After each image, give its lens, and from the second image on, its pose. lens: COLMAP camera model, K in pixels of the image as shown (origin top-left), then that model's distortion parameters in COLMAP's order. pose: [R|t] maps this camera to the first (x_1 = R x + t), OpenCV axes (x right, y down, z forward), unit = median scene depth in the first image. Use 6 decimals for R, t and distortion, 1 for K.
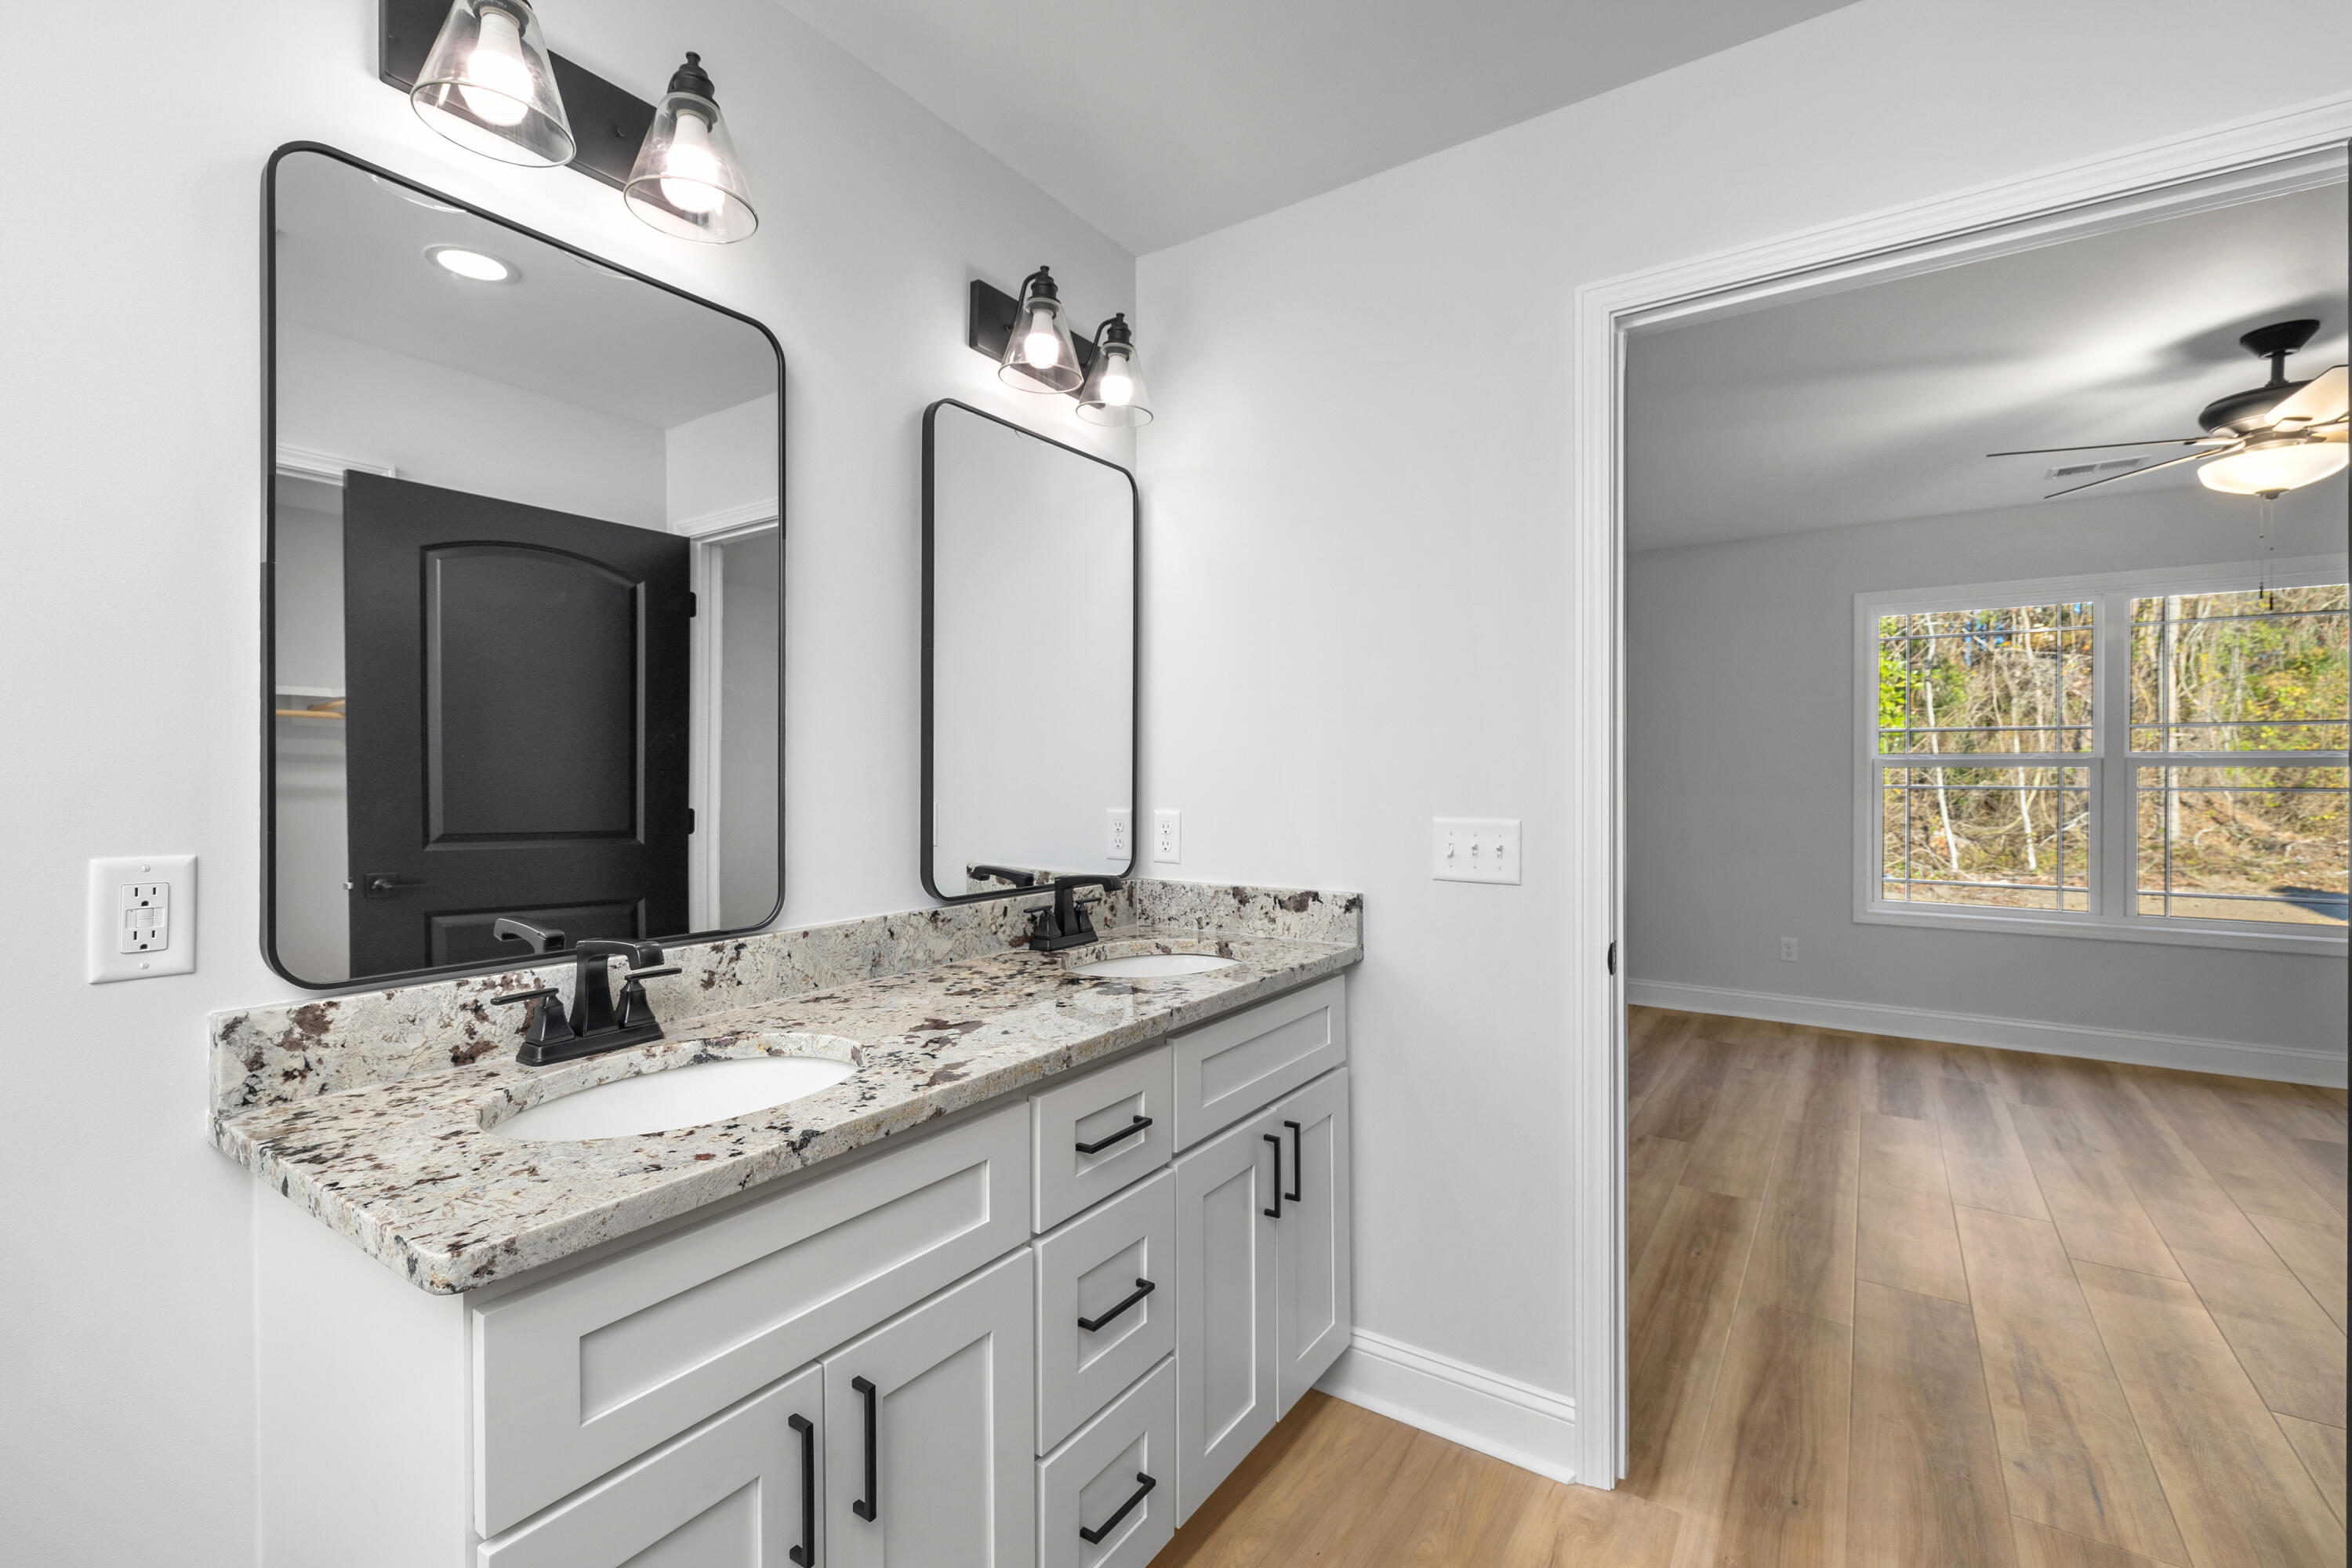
lens RADIAL K [[1029.2, 0, 1170.0], [0, 1029.2, 721.6], [0, 0, 1]] dist [0.001573, 0.000699]
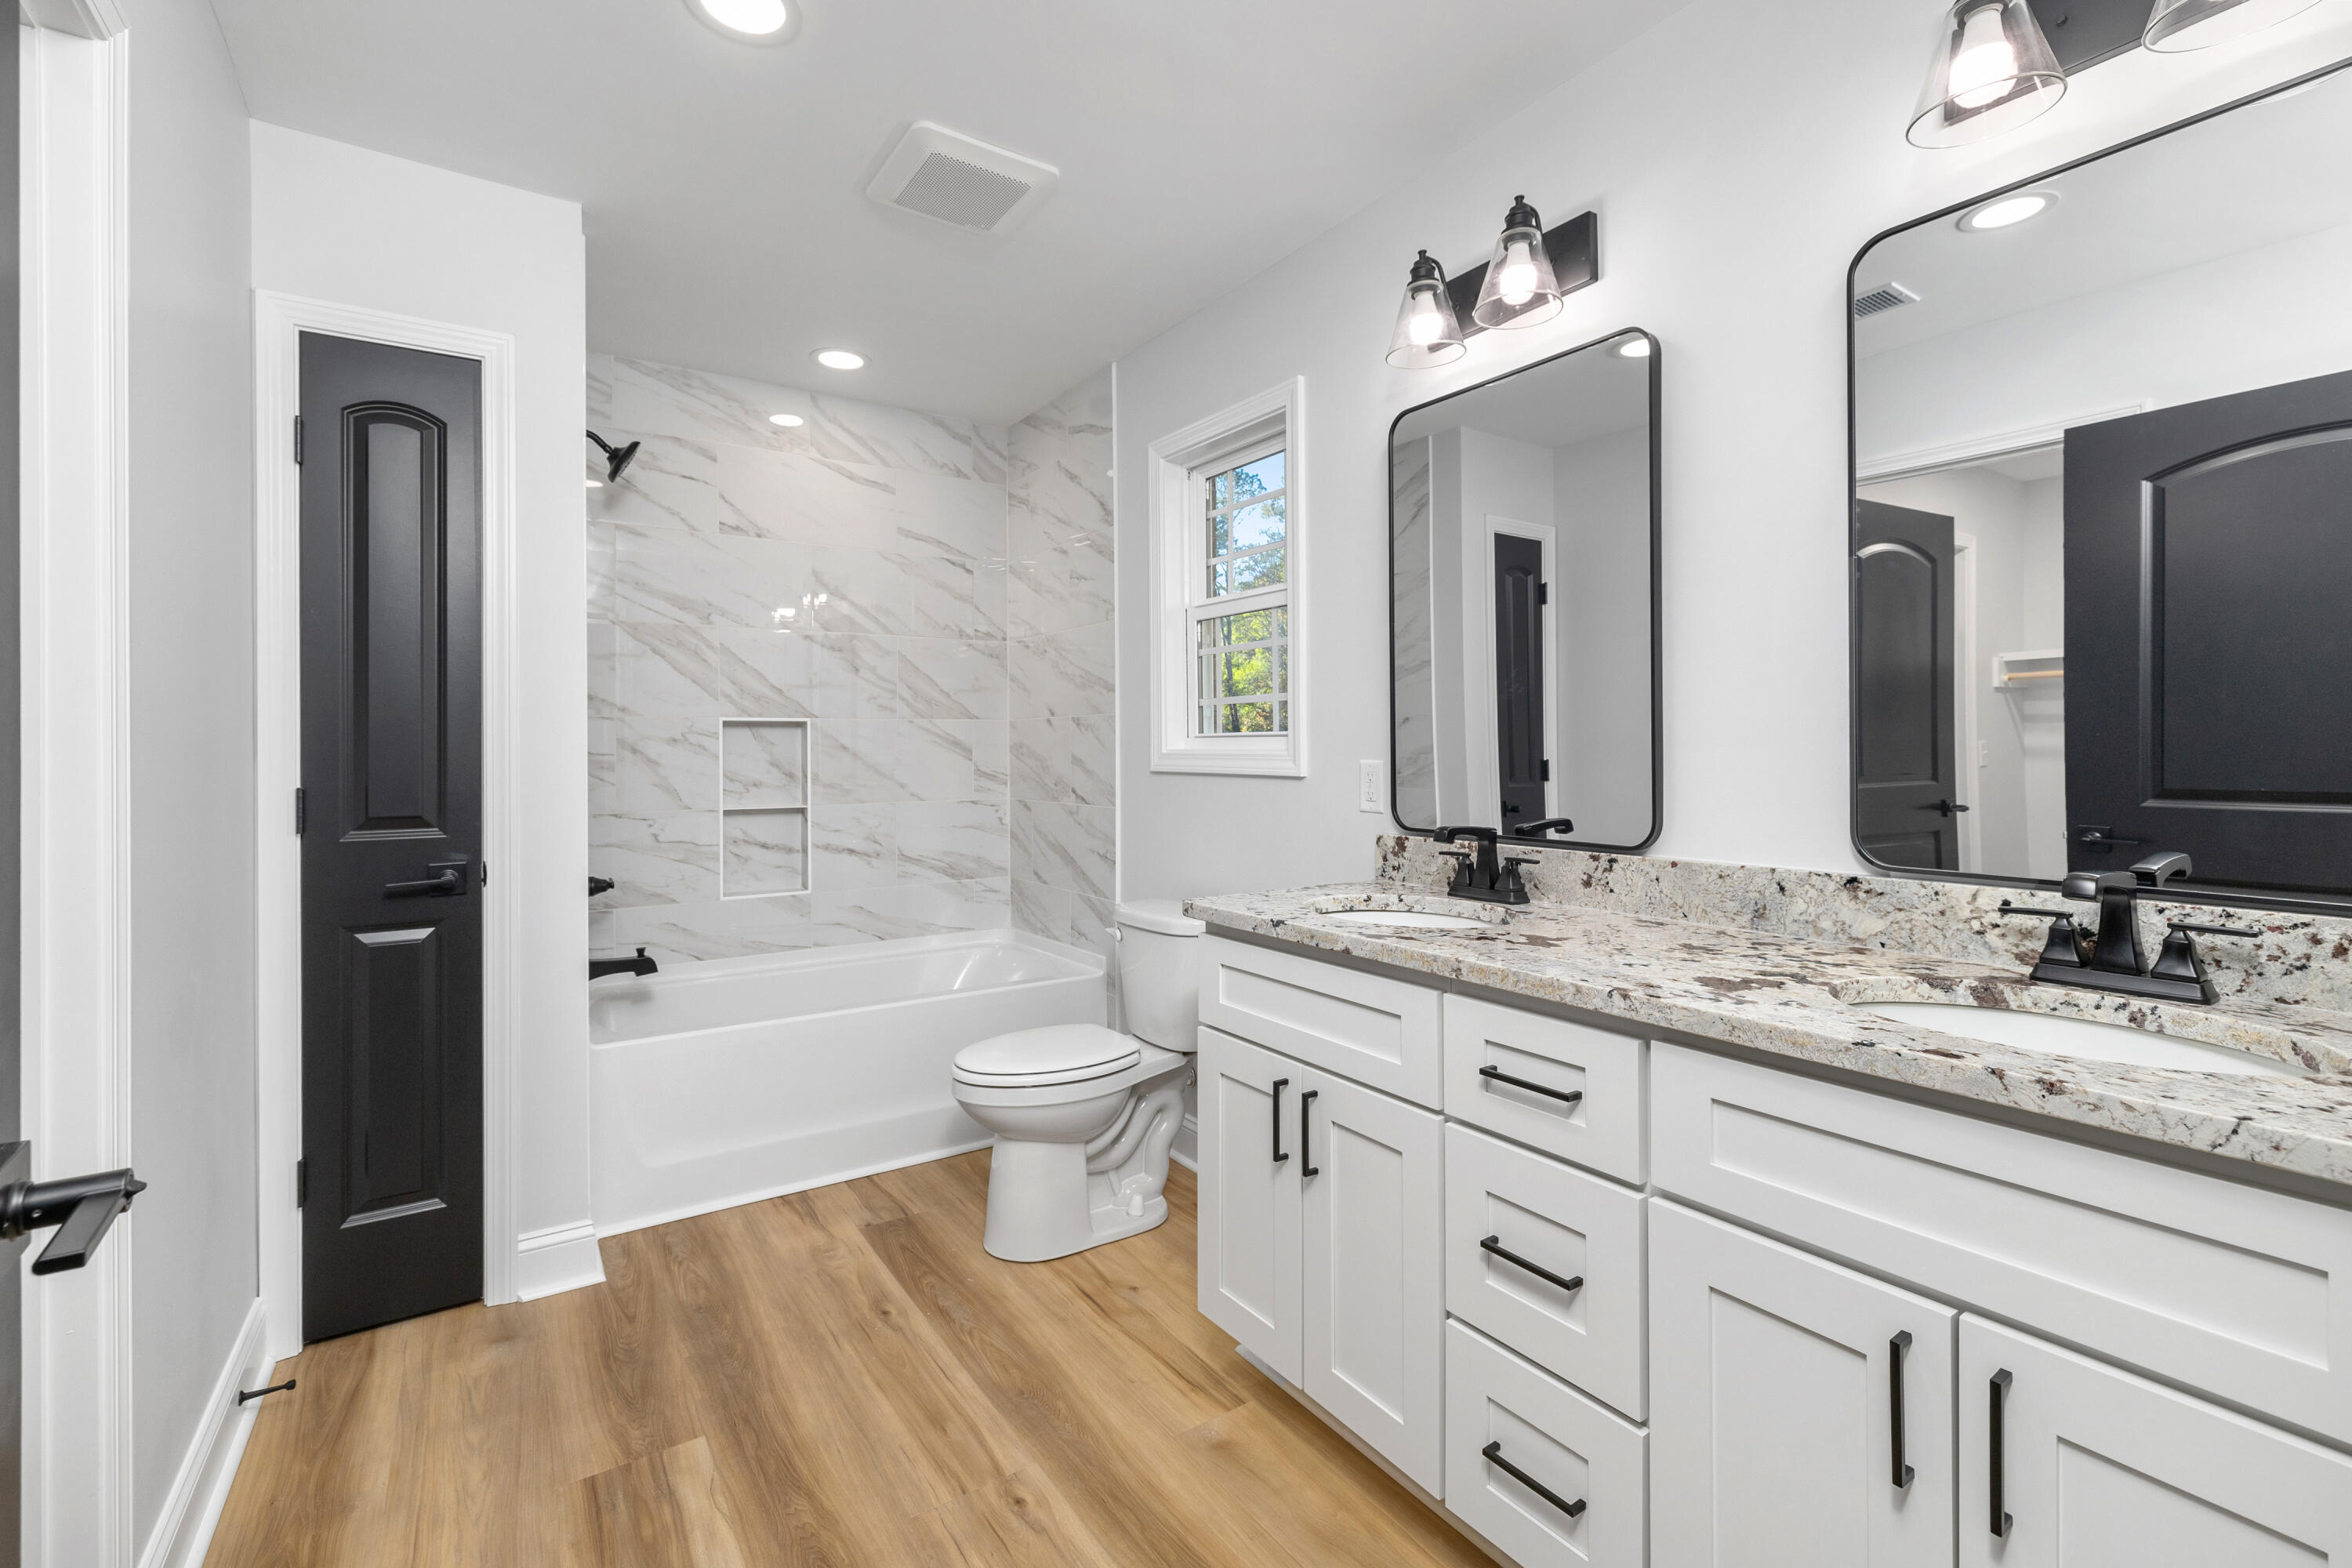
lens RADIAL K [[1029.2, 0, 1175.1], [0, 1029.2, 748.1], [0, 0, 1]] dist [0.001573, 0.000699]
pose [[-0.364834, 0.000844, -0.931072, 0.869112], [0.048362, 0.998667, -0.018045, 0.085003], [0.929816, -0.051612, -0.364389, 0.963942]]
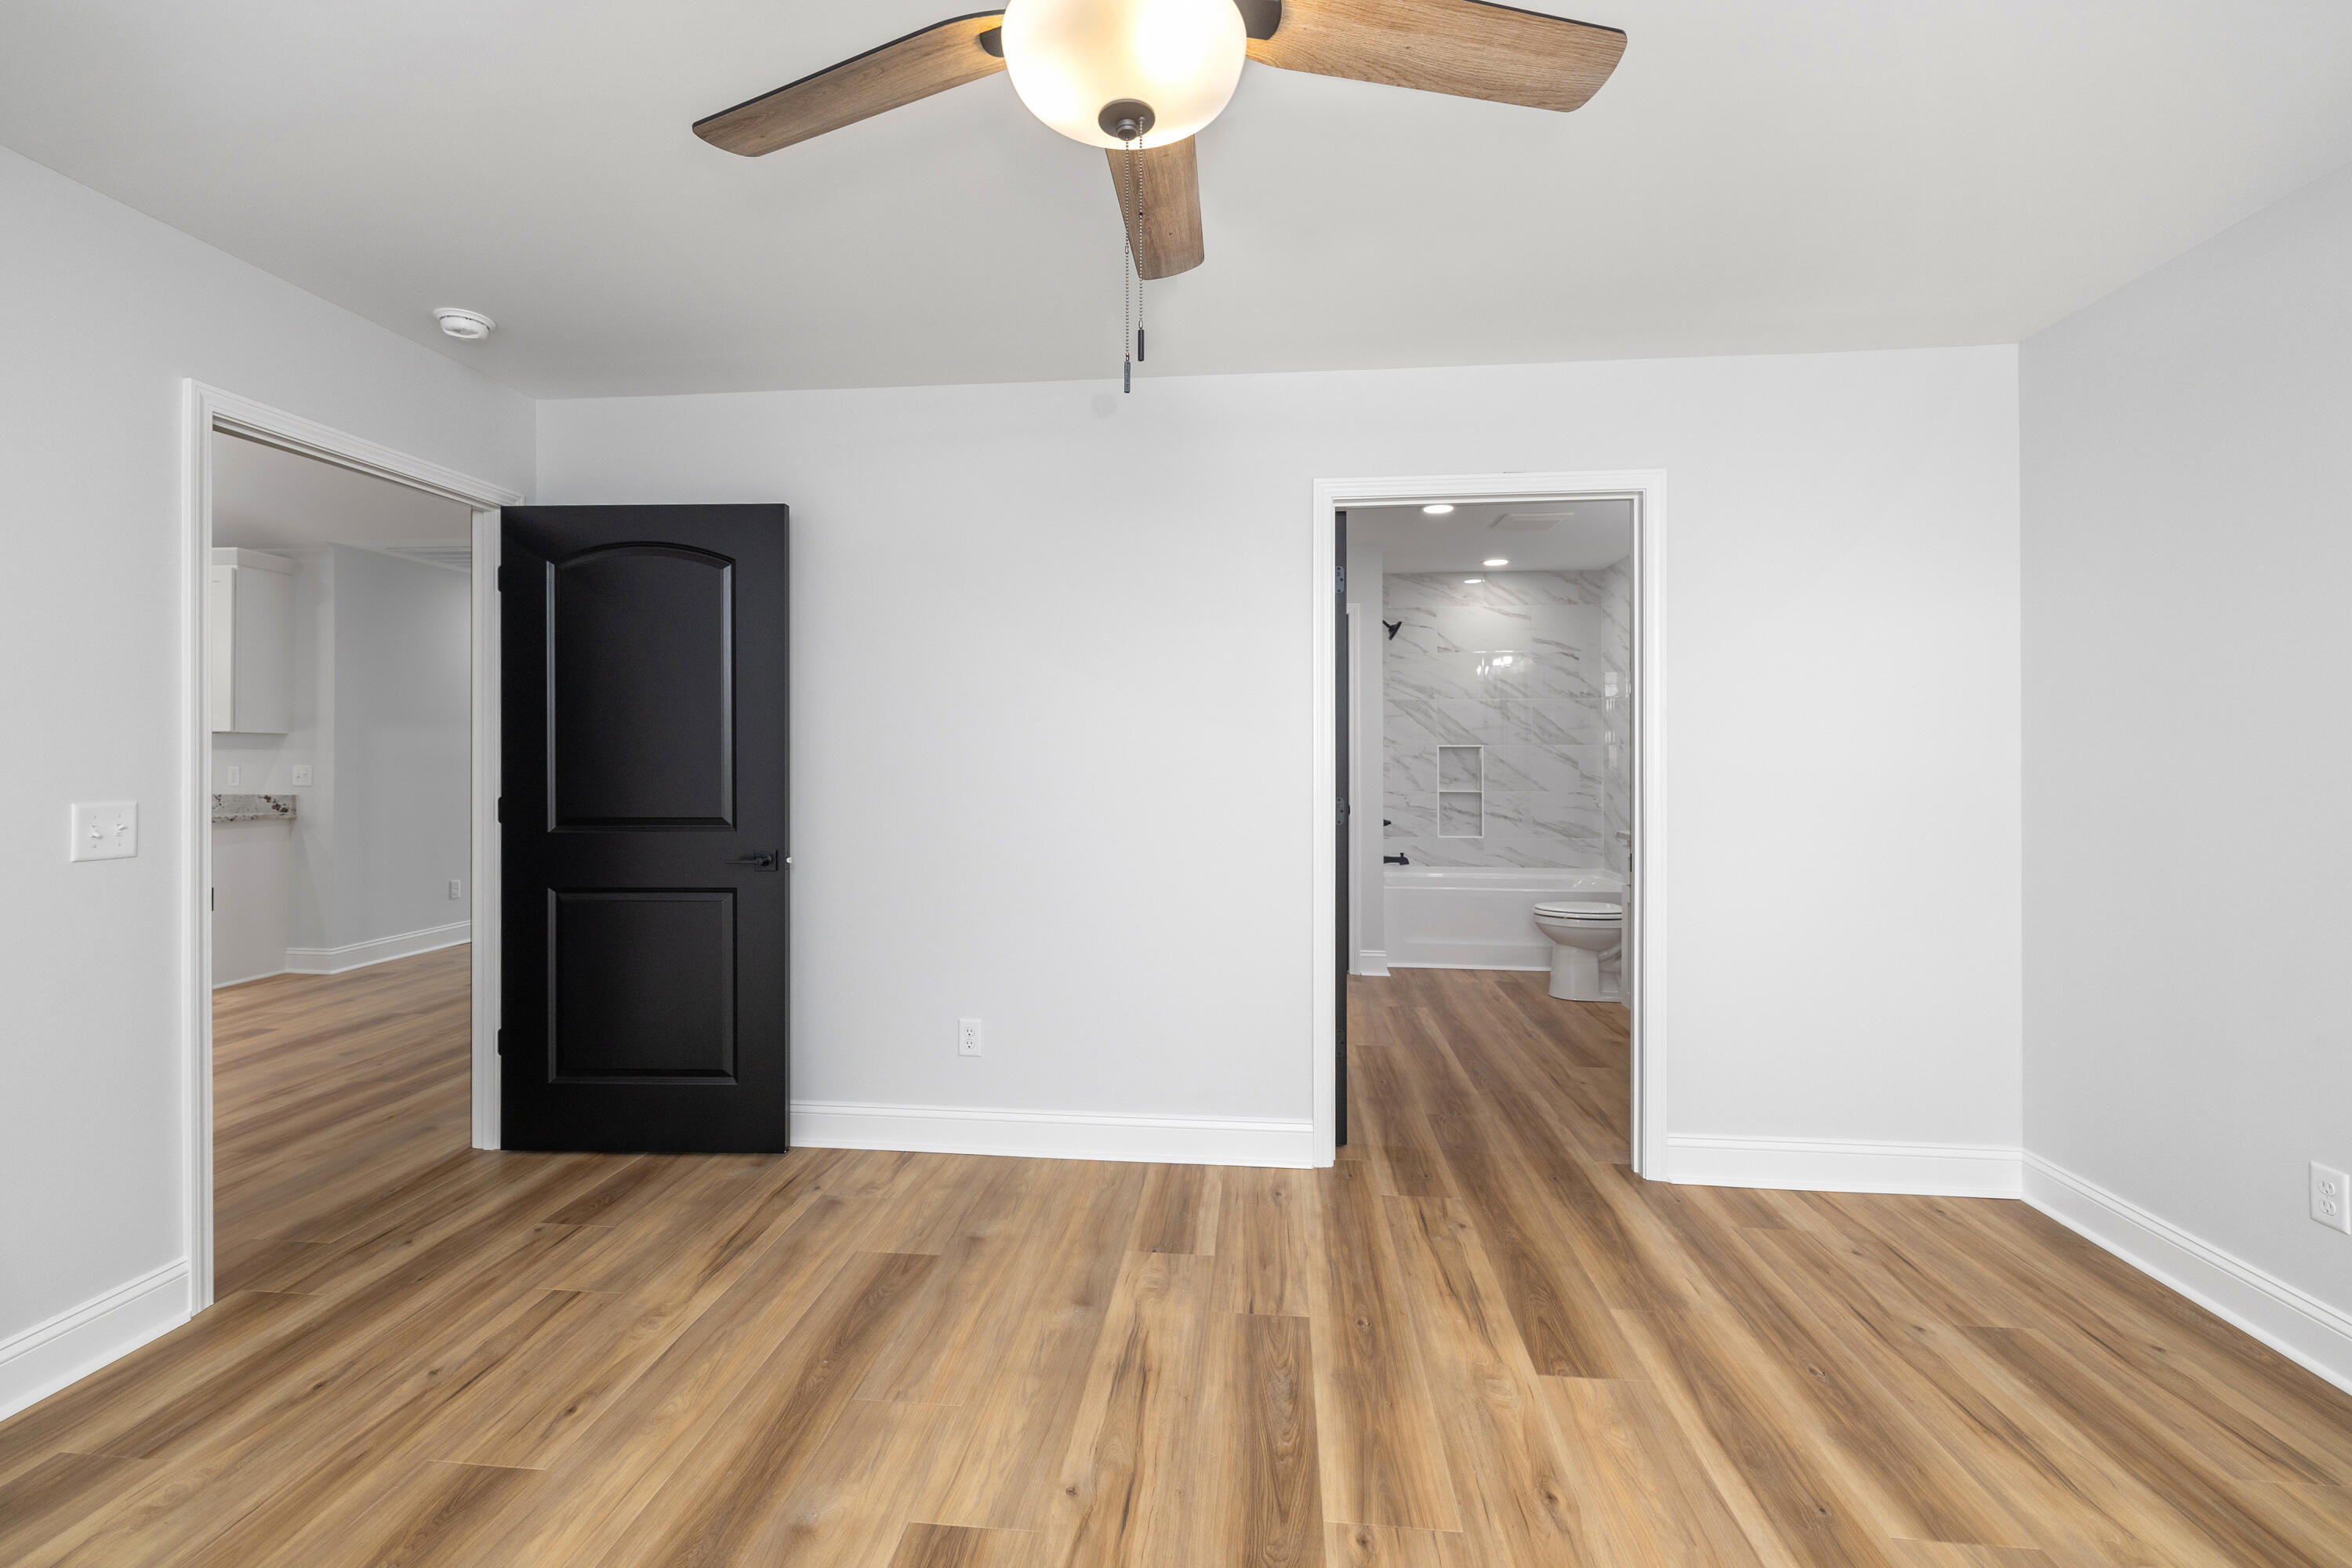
lens RADIAL K [[1029.2, 0, 1161.6], [0, 1029.2, 764.2], [0, 0, 1]] dist [0.001573, 0.000699]
pose [[-0.873839, 0.007531, -0.486158, 1.351313], [0.025782, 0.999191, -0.030863, 0.094932], [0.485532, -0.039504, -0.873326, 1.474678]]
